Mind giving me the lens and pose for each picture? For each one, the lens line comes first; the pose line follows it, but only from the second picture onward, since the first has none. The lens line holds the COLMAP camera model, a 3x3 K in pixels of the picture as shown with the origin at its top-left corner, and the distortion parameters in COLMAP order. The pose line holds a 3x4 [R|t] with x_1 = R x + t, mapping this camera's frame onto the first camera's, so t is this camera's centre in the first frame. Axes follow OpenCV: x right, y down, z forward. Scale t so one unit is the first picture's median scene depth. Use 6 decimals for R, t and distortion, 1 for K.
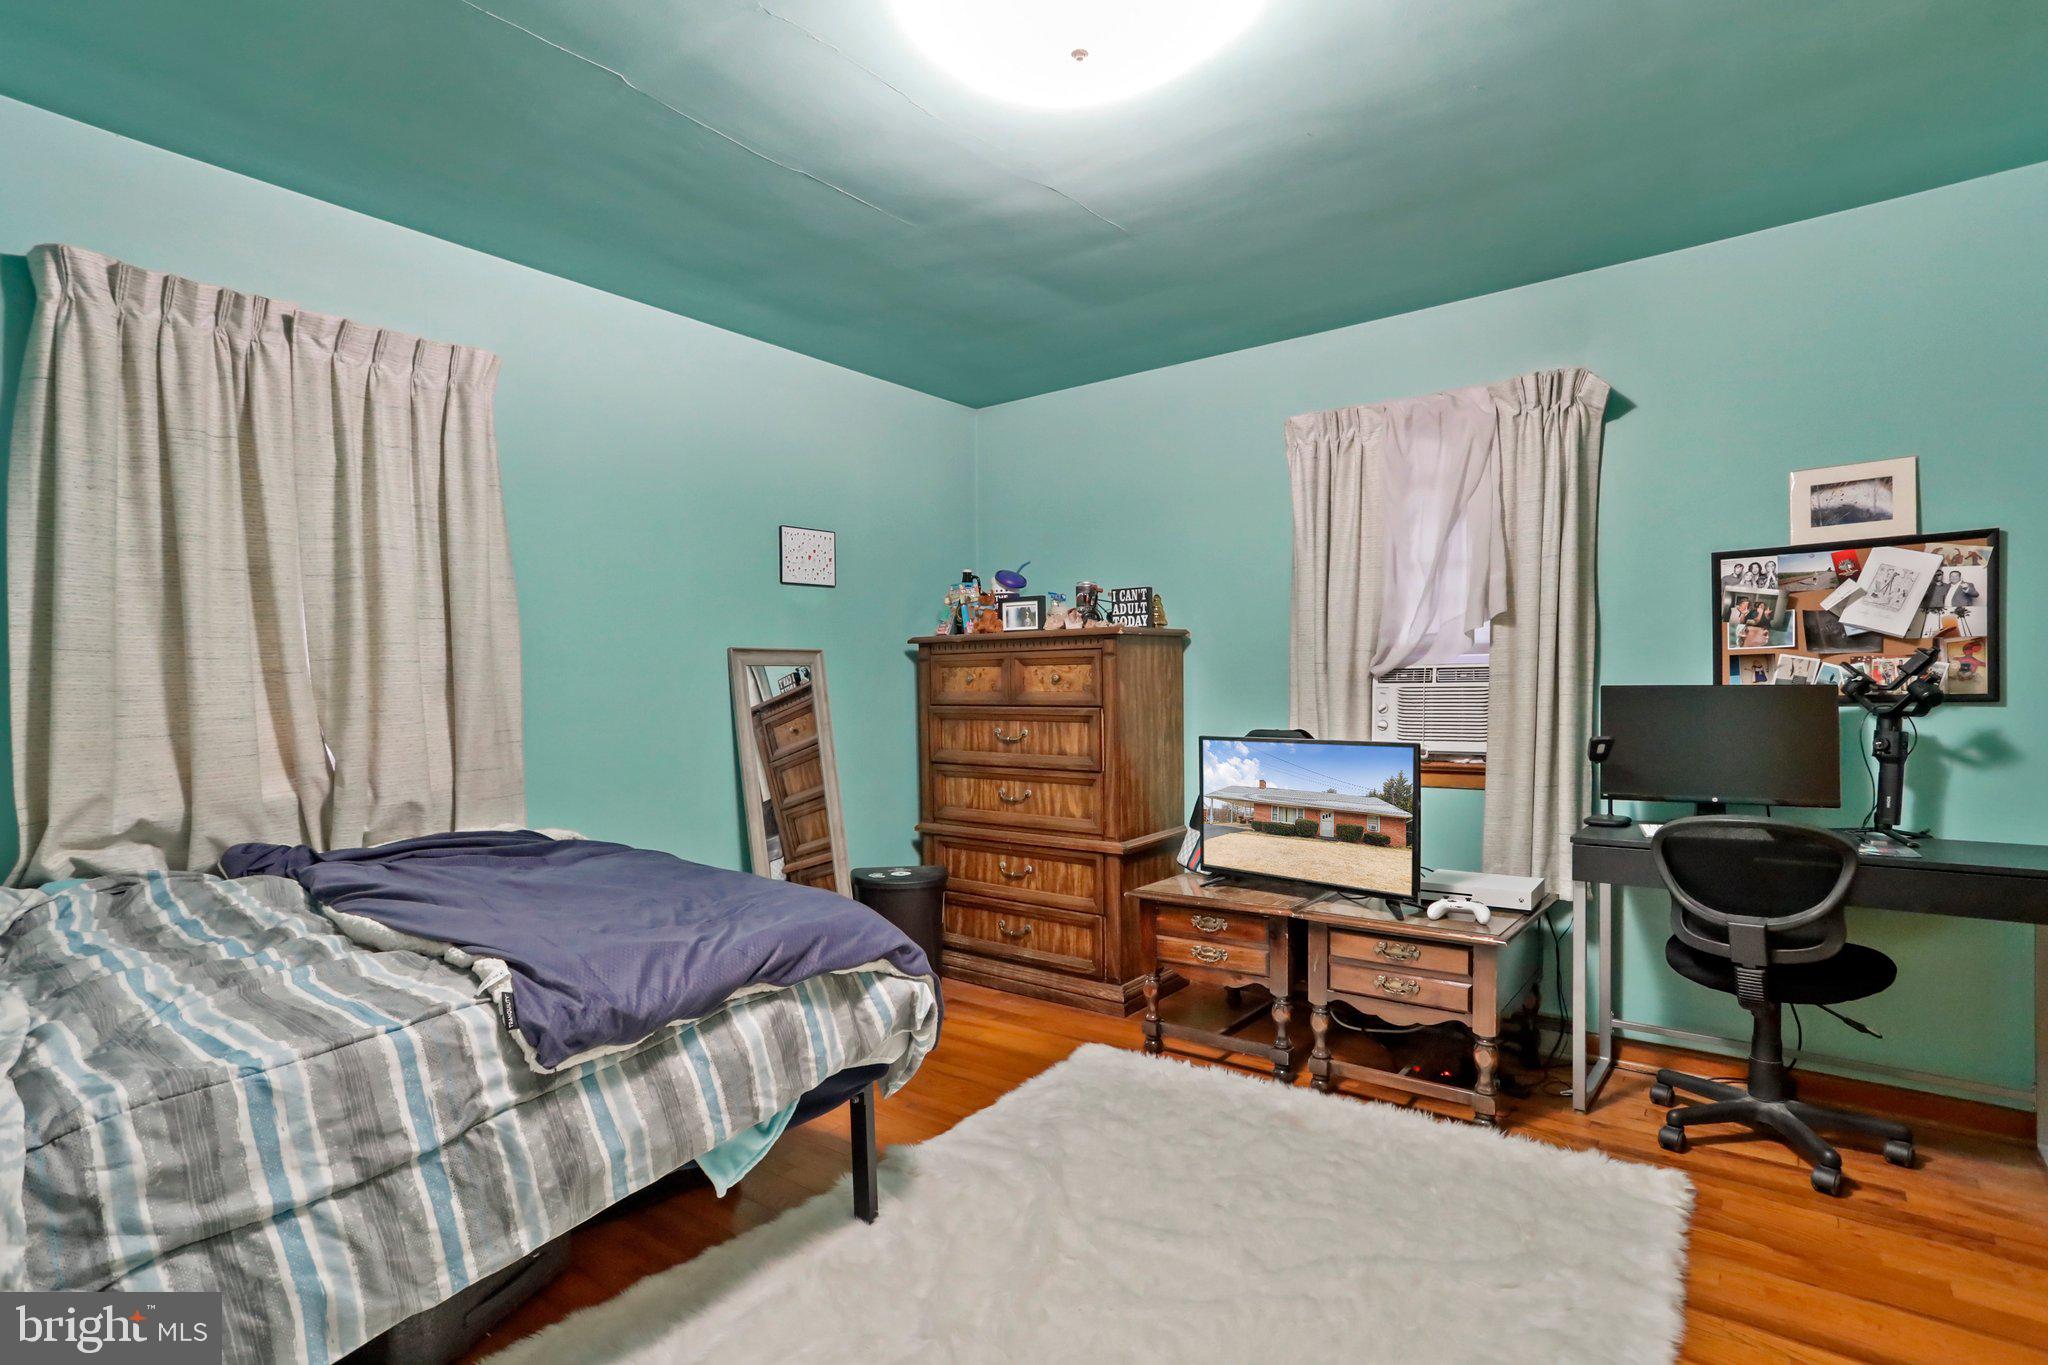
lens RADIAL K [[1034.5, 0, 1010.6], [0, 1034.5, 669.3], [0, 0, 1]] dist [-0.052200, 0.043399]
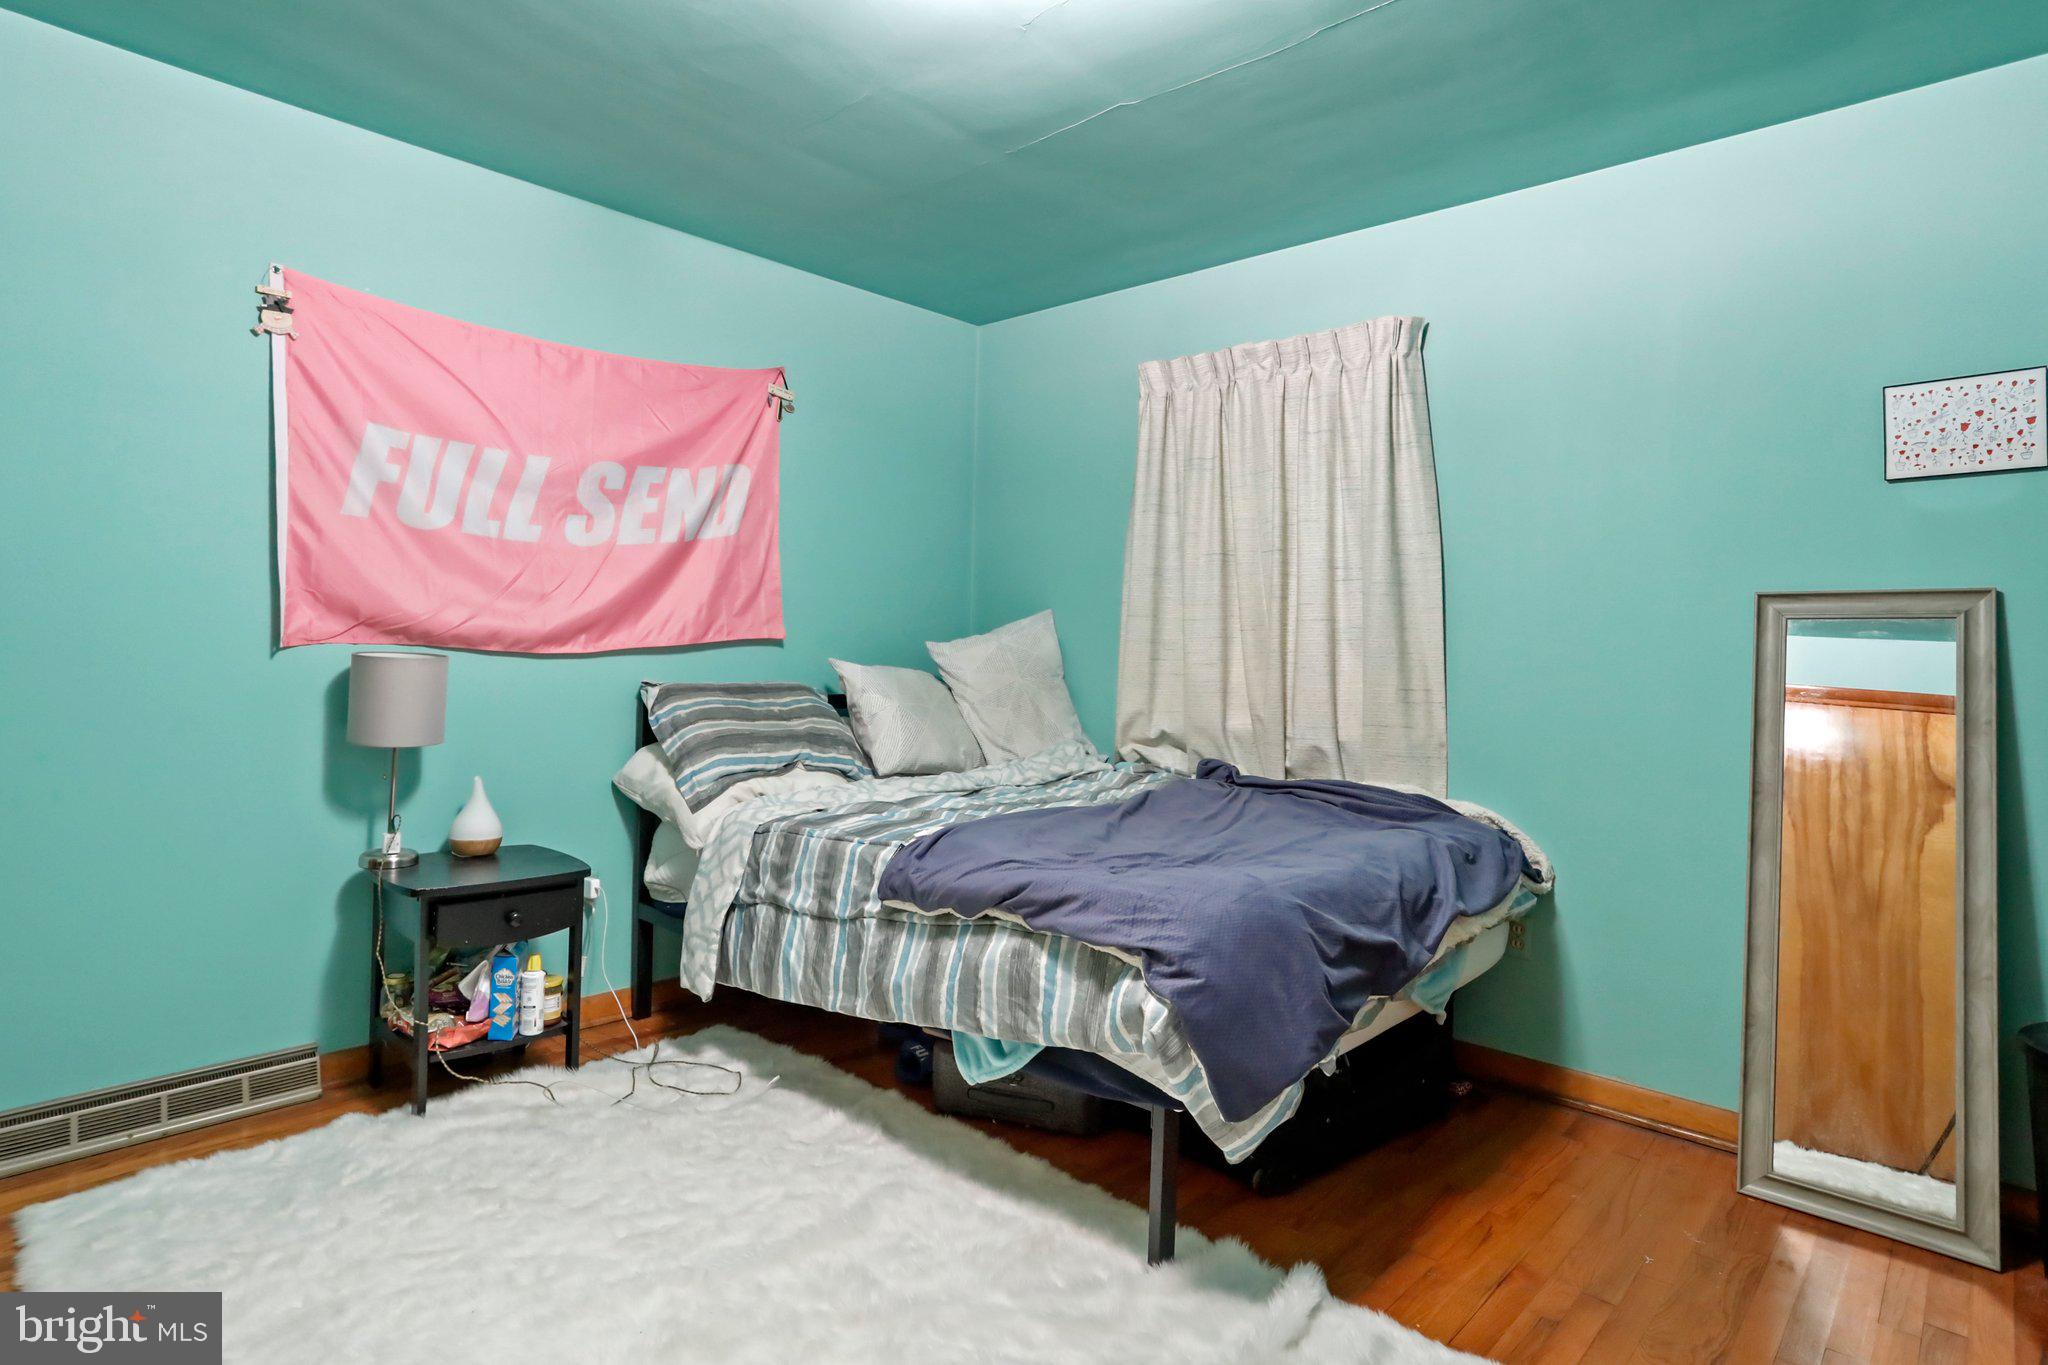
lens RADIAL K [[1113.9, 0, 1044.7], [0, 1113.9, 591.3], [0, 0, 1]] dist [-0.003687, -0.000293]
pose [[-0.073320, -0.044969, -0.996294, 0.953652], [-0.005095, 0.998987, -0.044715, 0.024359], [0.997295, 0.001797, -0.073475, 1.158876]]
